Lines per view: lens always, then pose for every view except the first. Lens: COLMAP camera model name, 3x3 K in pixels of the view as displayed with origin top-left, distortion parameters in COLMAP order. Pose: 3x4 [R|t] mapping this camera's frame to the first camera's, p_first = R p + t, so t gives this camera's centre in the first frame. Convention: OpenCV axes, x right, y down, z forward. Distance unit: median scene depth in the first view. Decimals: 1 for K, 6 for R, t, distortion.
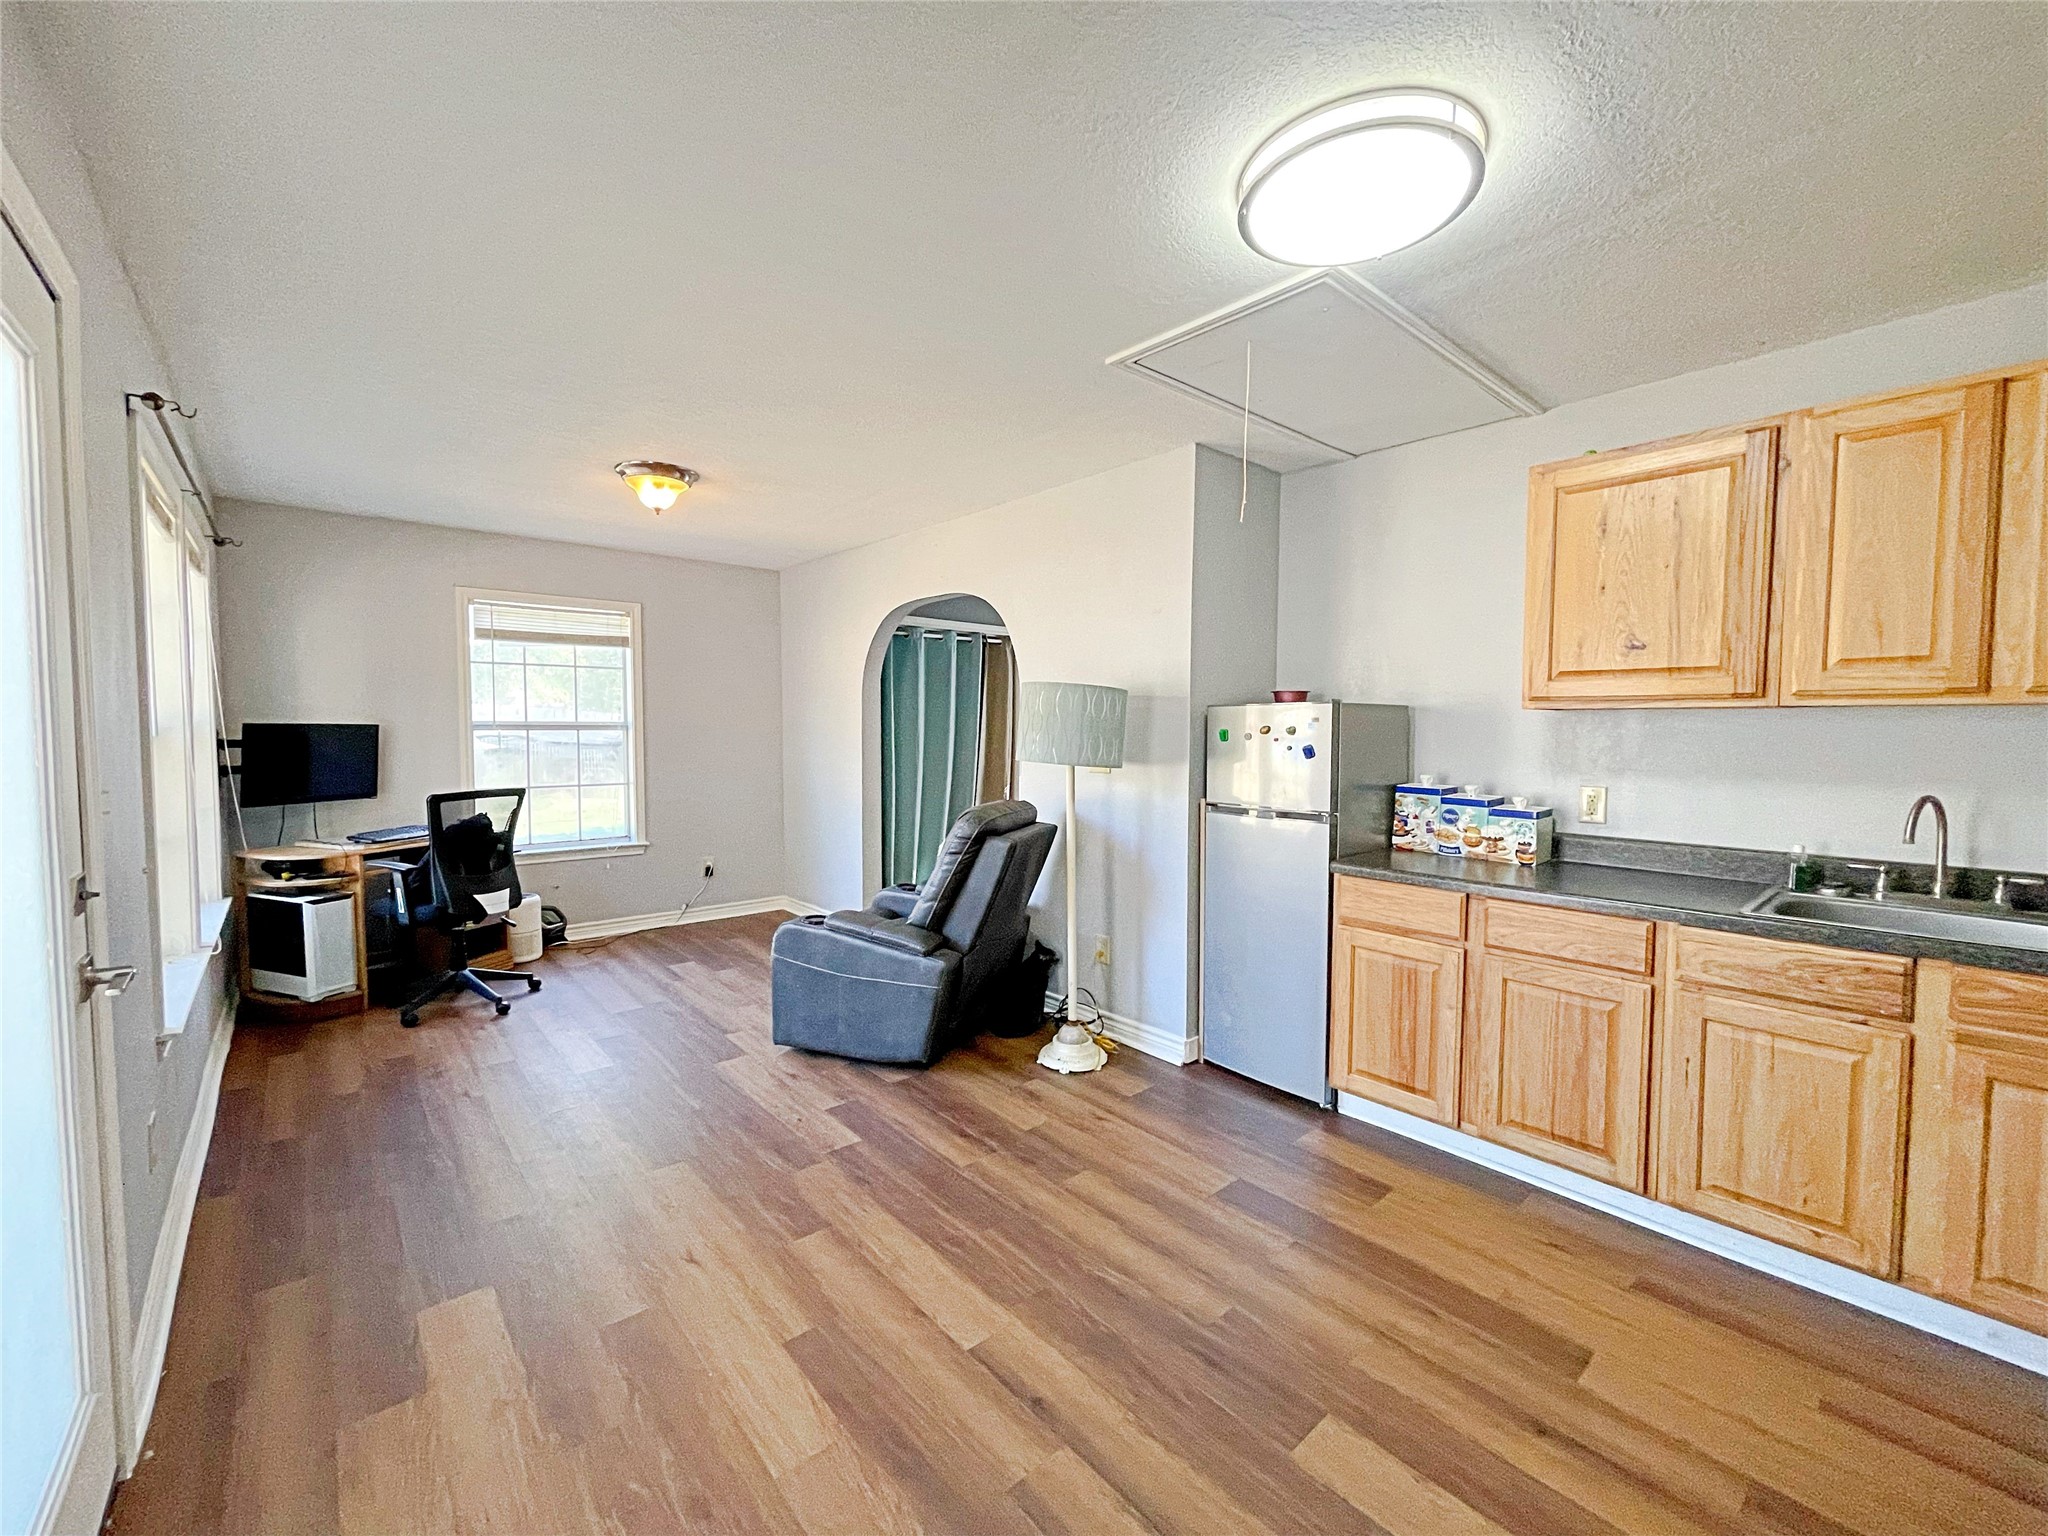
lens RADIAL K [[829.8, 0, 1014.4], [0, 829.8, 767.3], [0, 0, 1]] dist [-0.003240, 0.000460]
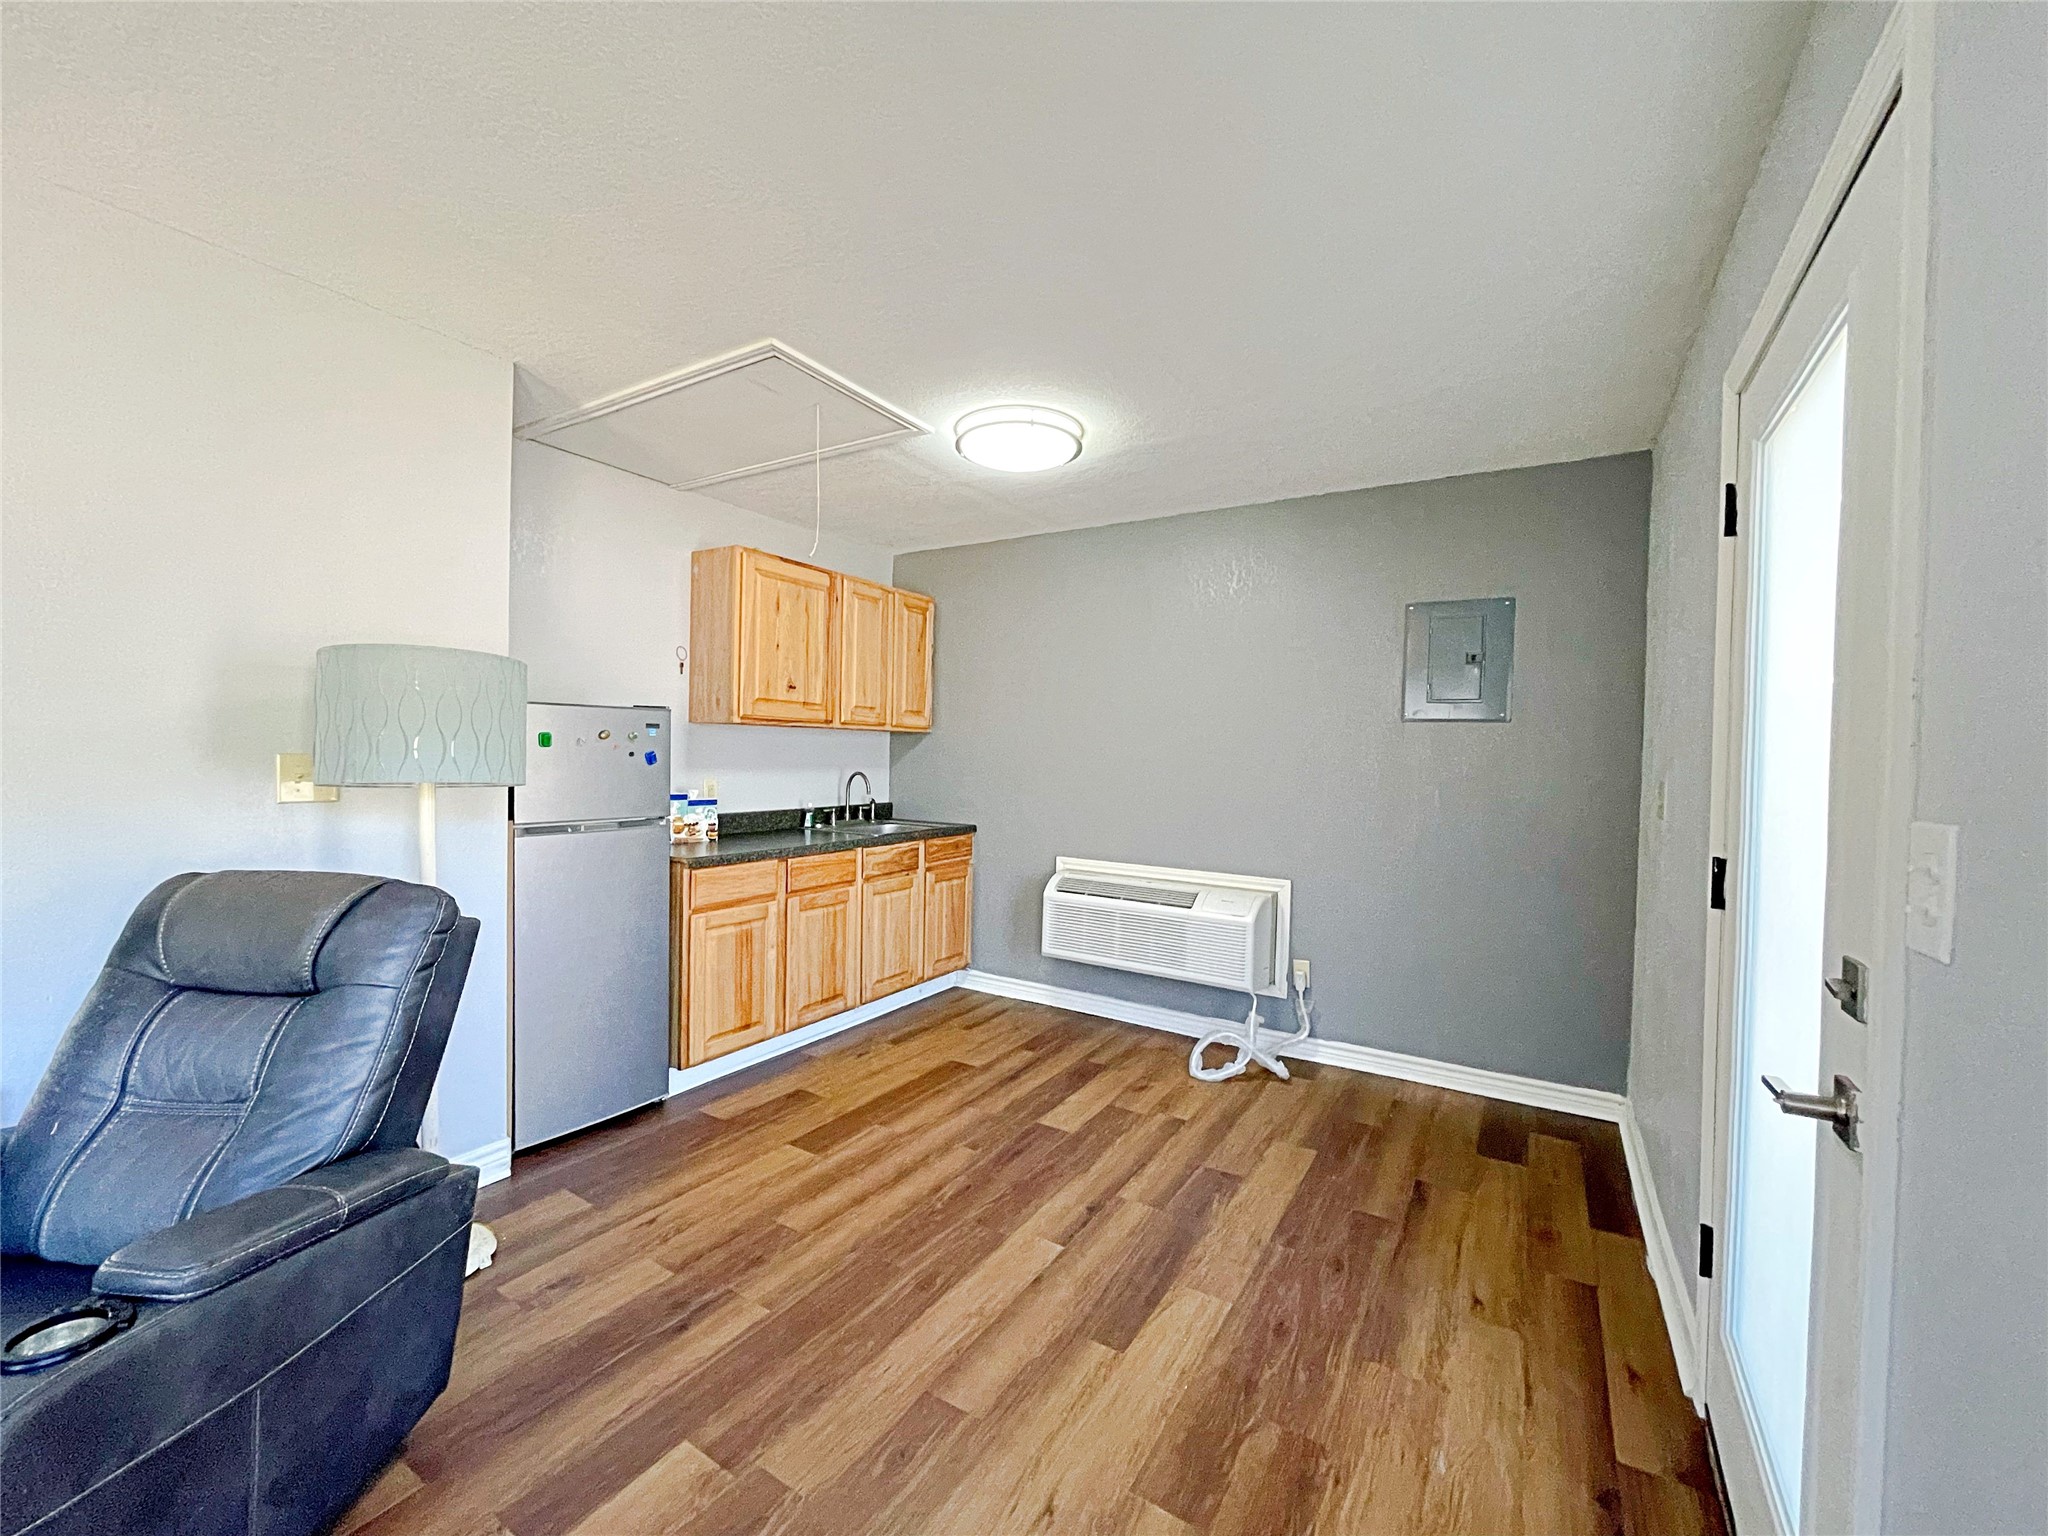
lens RADIAL K [[829.8, 0, 1014.4], [0, 829.8, 767.3], [0, 0, 1]] dist [-0.003240, 0.000460]
pose [[-0.292495, -0.029607, 0.955809, -0.955586], [0.026358, 0.998891, 0.039008, -0.044948], [-0.955904, 0.036602, -0.291391, 1.127394]]
